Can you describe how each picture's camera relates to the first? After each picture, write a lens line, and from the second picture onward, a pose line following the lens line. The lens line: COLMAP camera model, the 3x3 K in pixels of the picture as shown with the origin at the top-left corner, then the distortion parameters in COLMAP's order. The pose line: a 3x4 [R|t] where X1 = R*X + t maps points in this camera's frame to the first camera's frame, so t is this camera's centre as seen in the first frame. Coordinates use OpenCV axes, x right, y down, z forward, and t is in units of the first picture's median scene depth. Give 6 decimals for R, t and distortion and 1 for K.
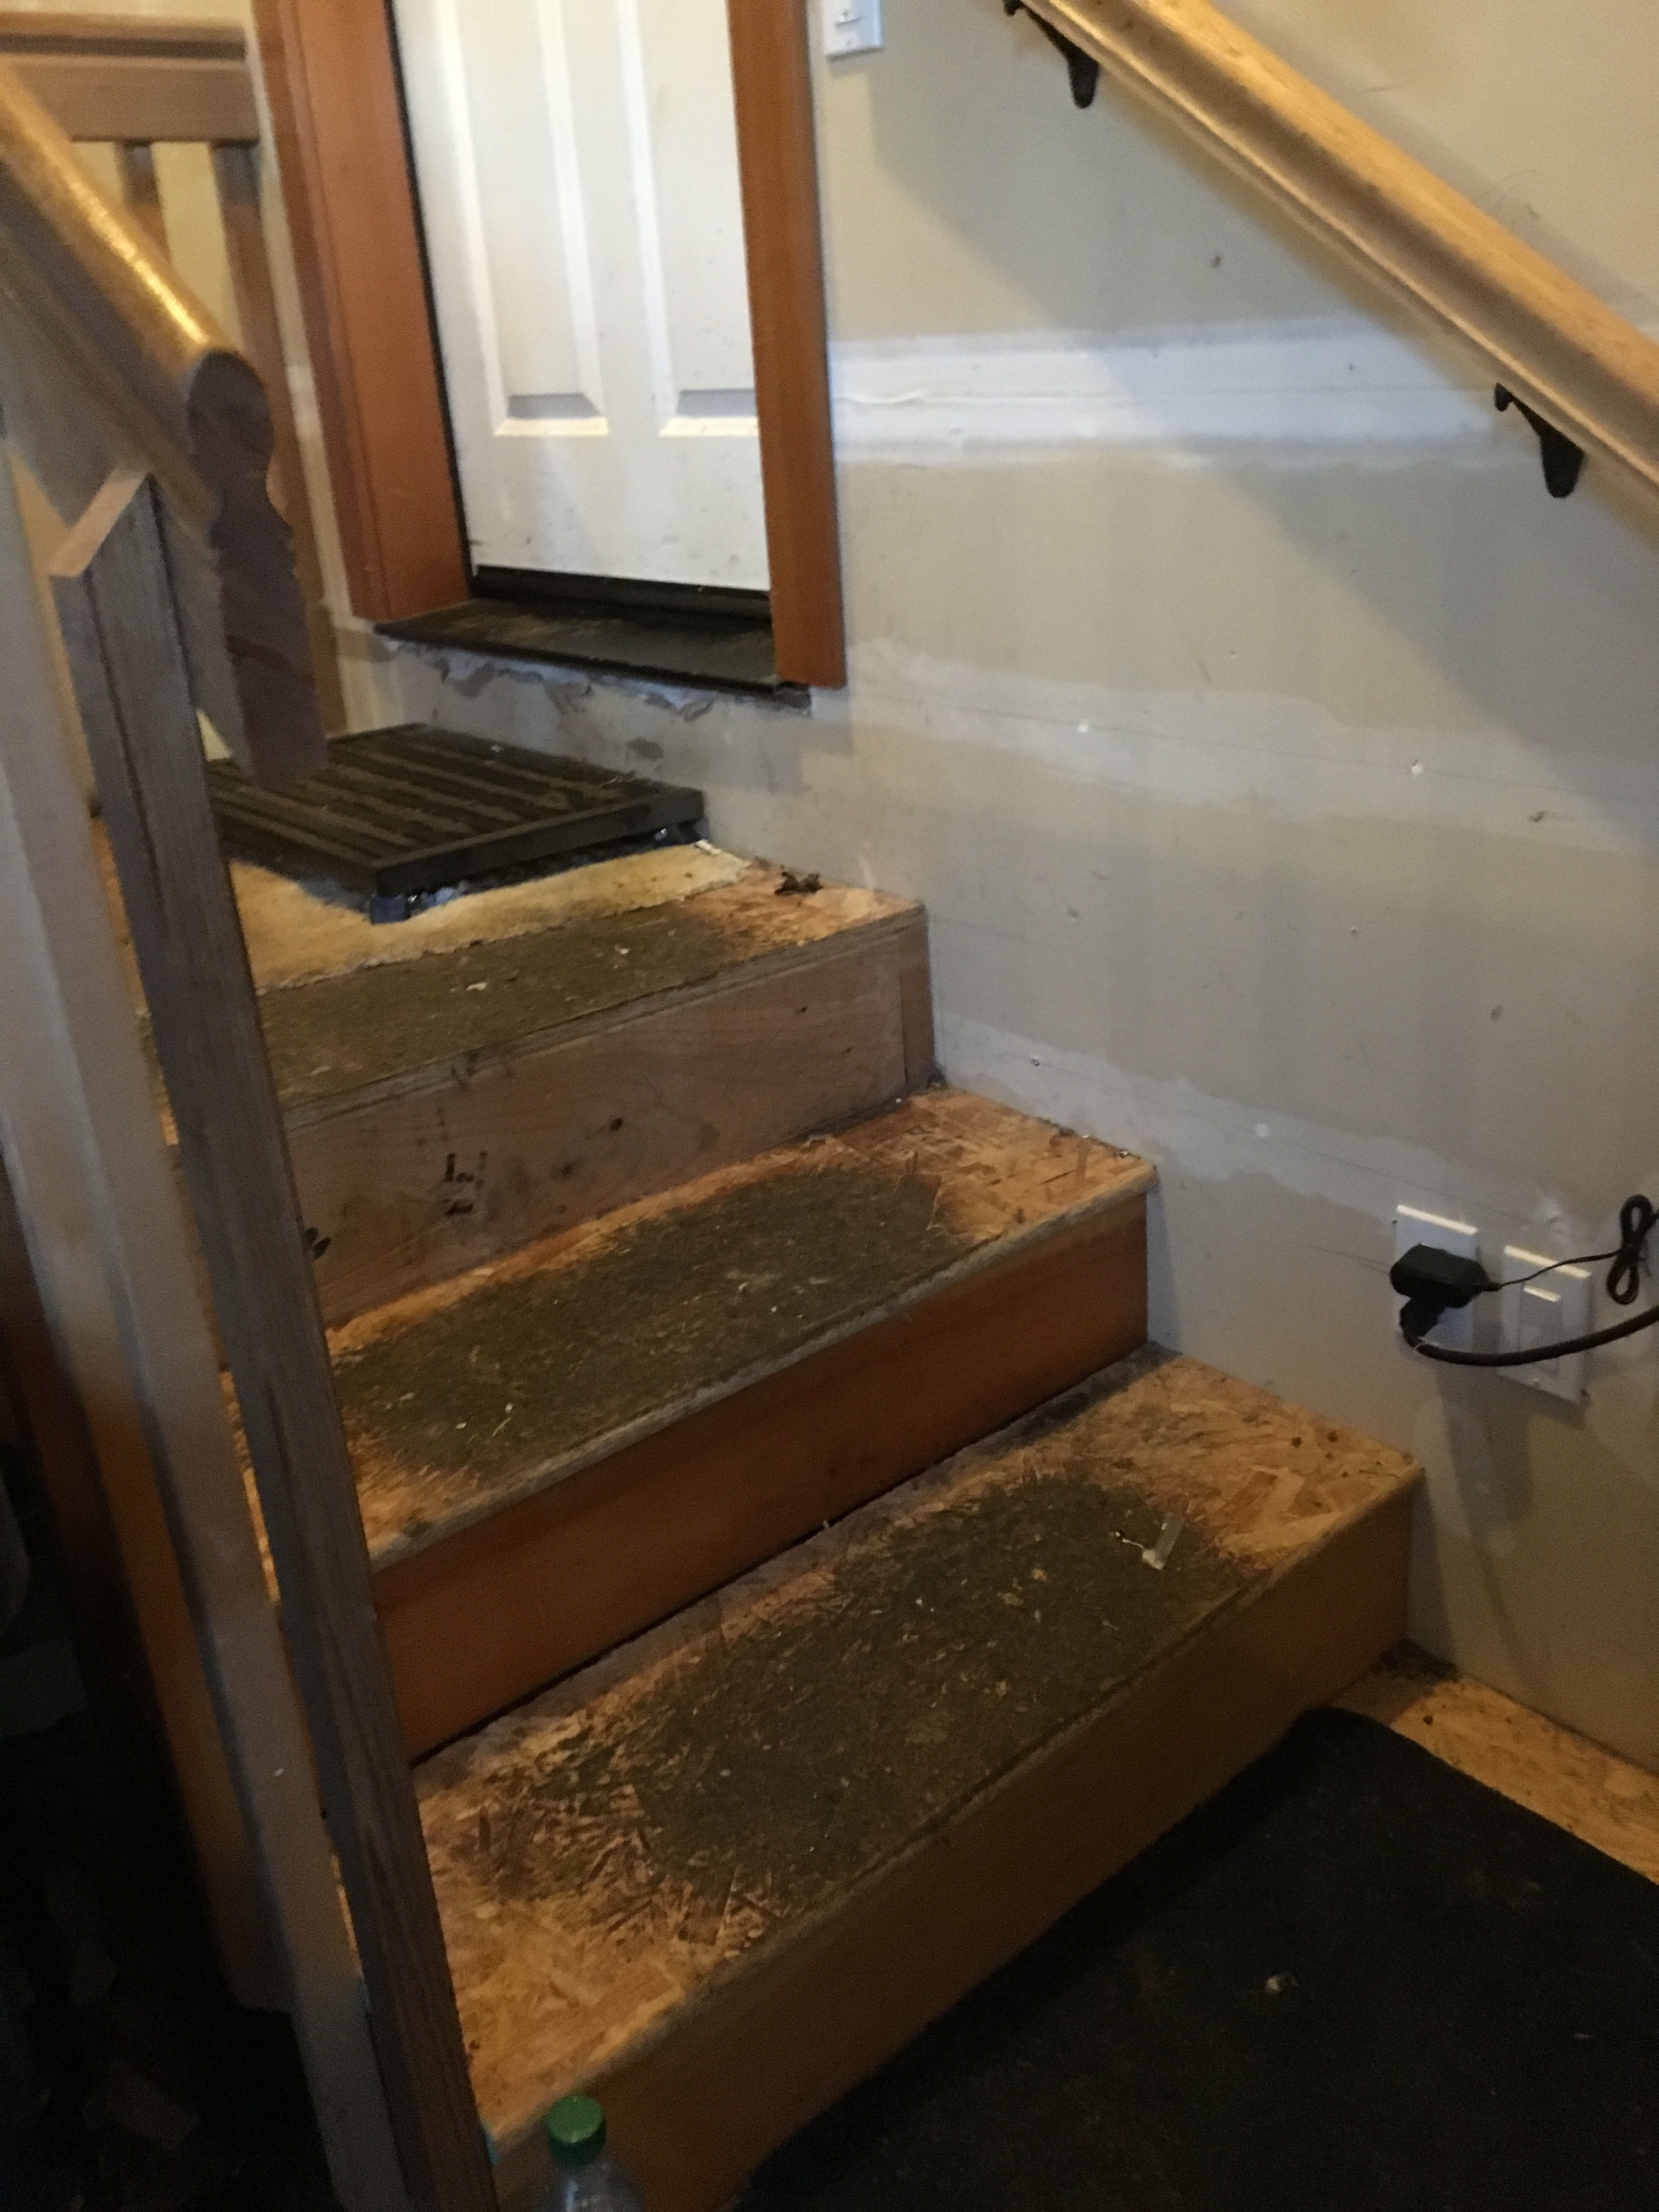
lens RADIAL K [[1846.6, 0, 829.5], [0, 1846.6, 1106.0], [0, 0, 1]] dist [0.107643, -0.174053]
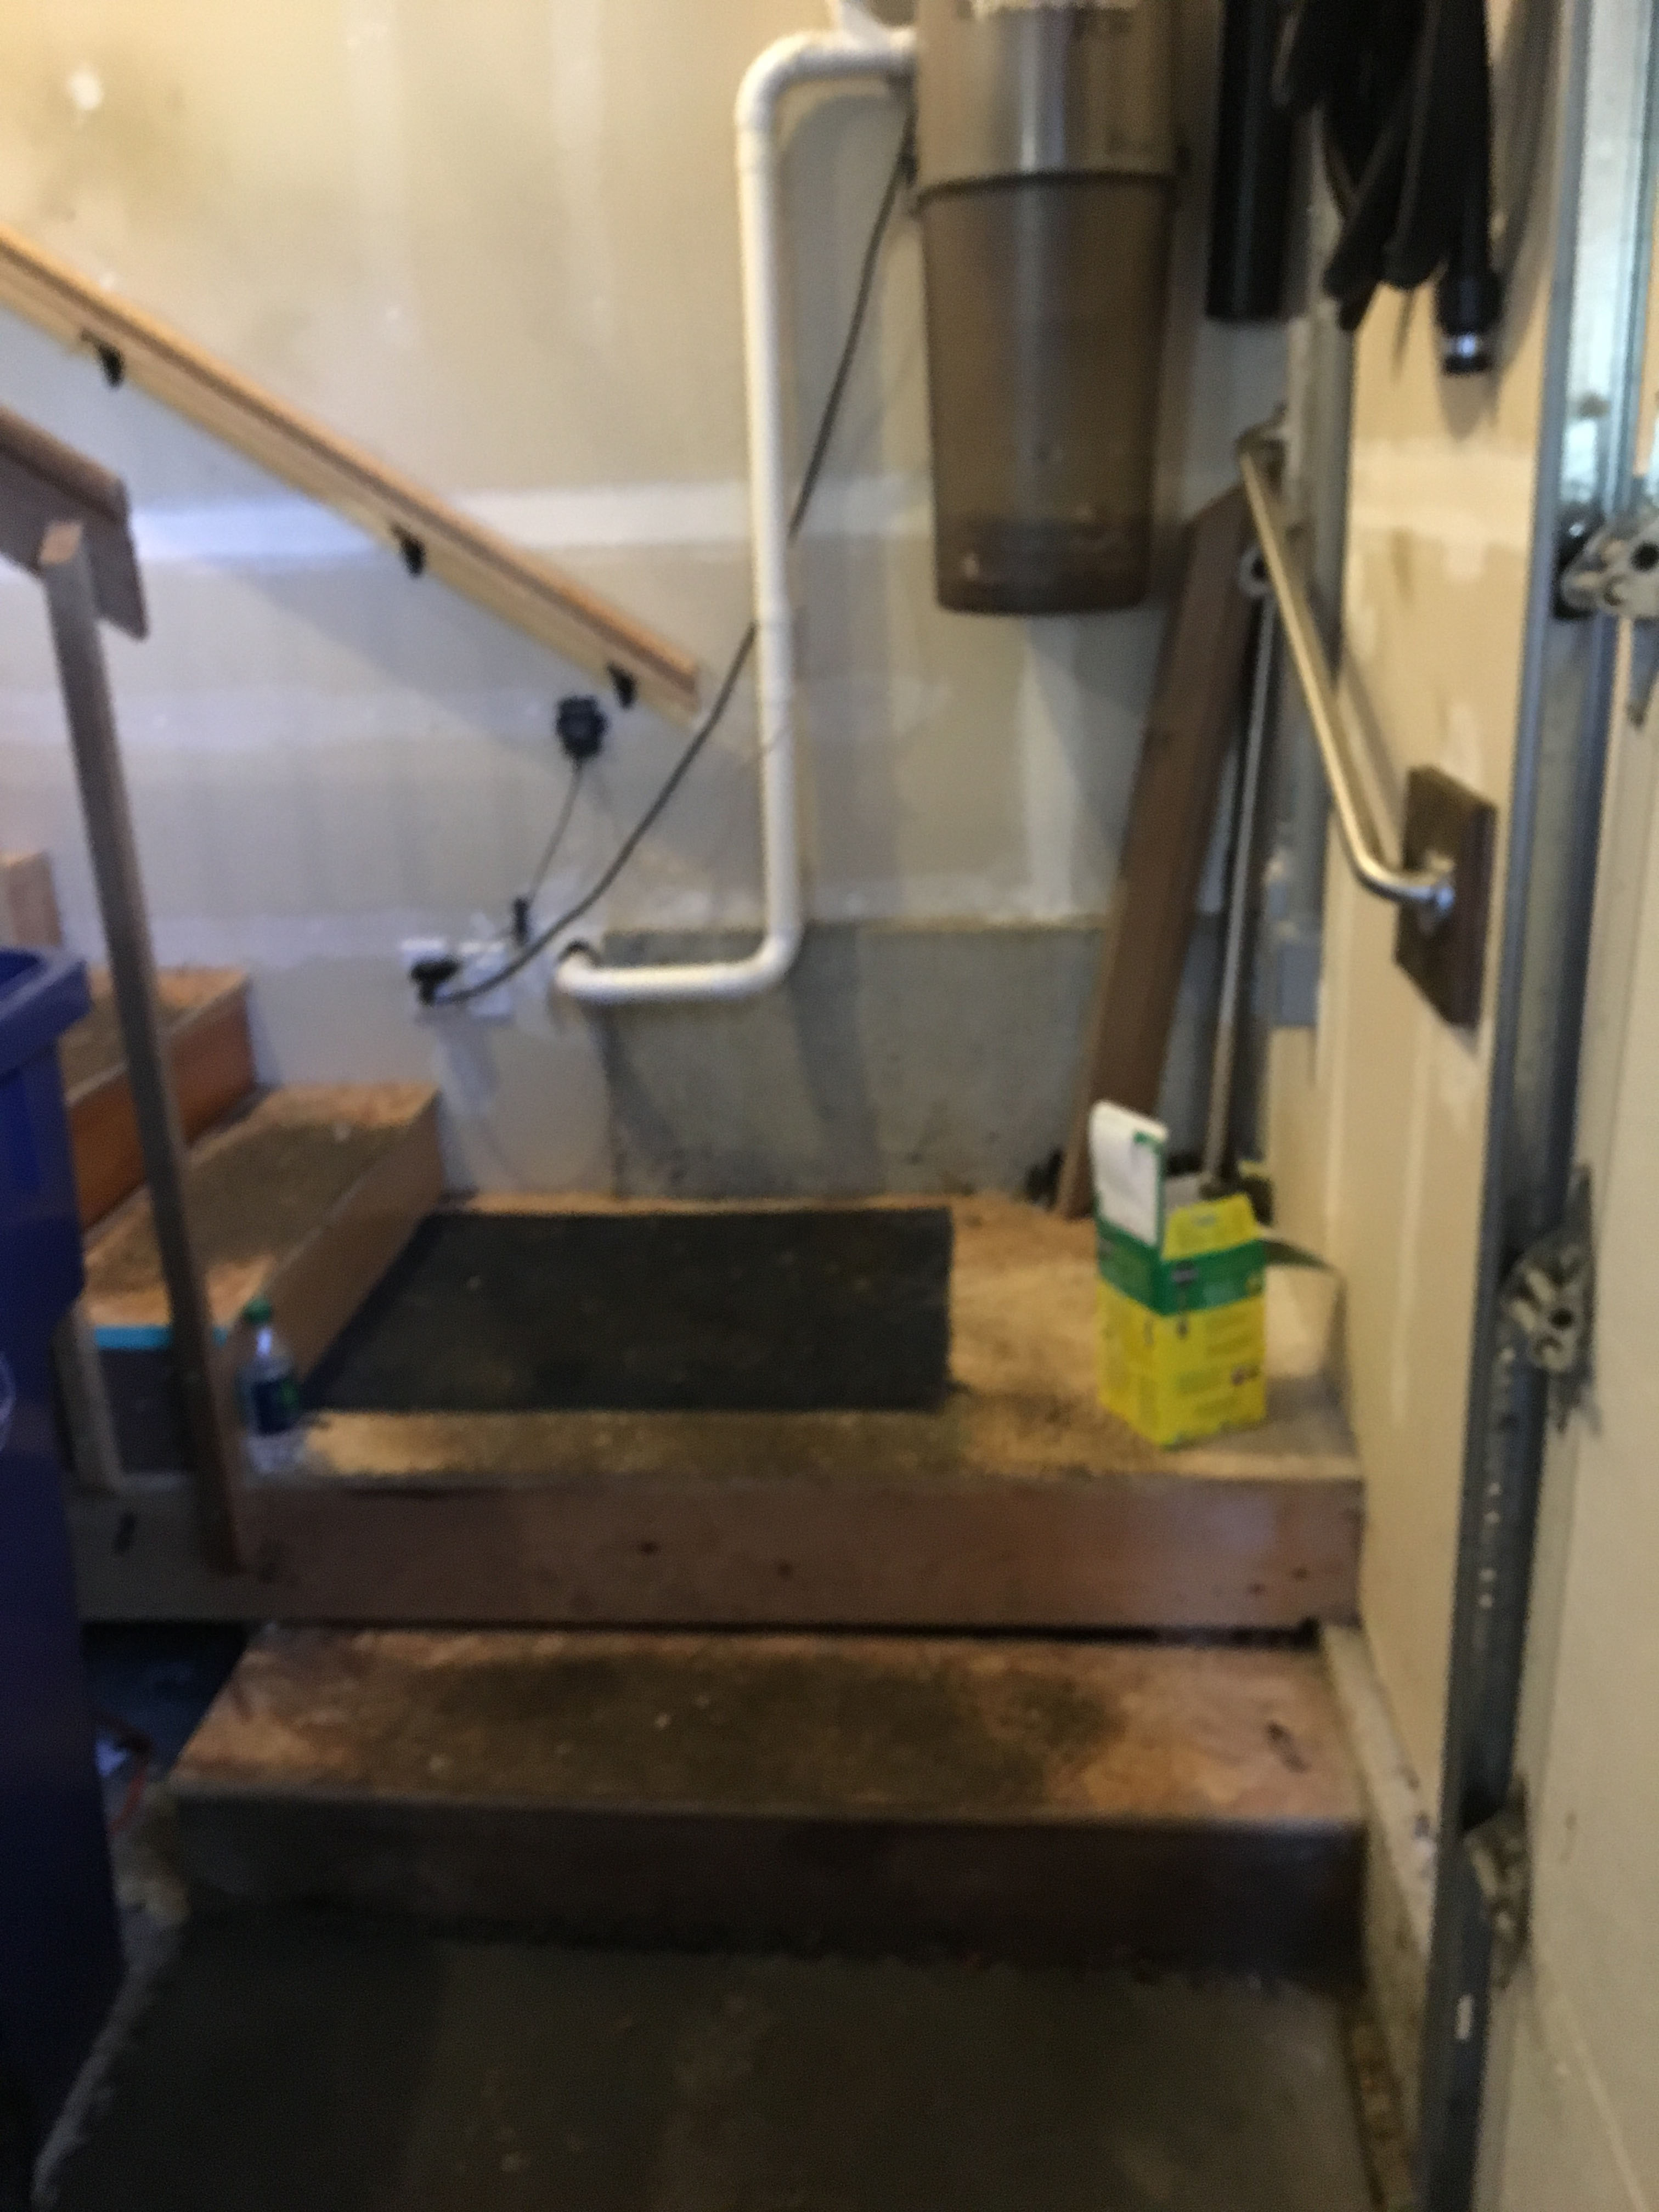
lens RADIAL K [[1887.5, 0, 816.6], [0, 1887.5, 1105.3], [0, 0, 1]] dist [0.102193, -0.184812]
pose [[0.714587, -0.186025, 0.674359, -0.700411], [0.264057, 0.964409, -0.013773, 0.334420], [-0.647796, 0.187911, 0.738275, -0.659534]]
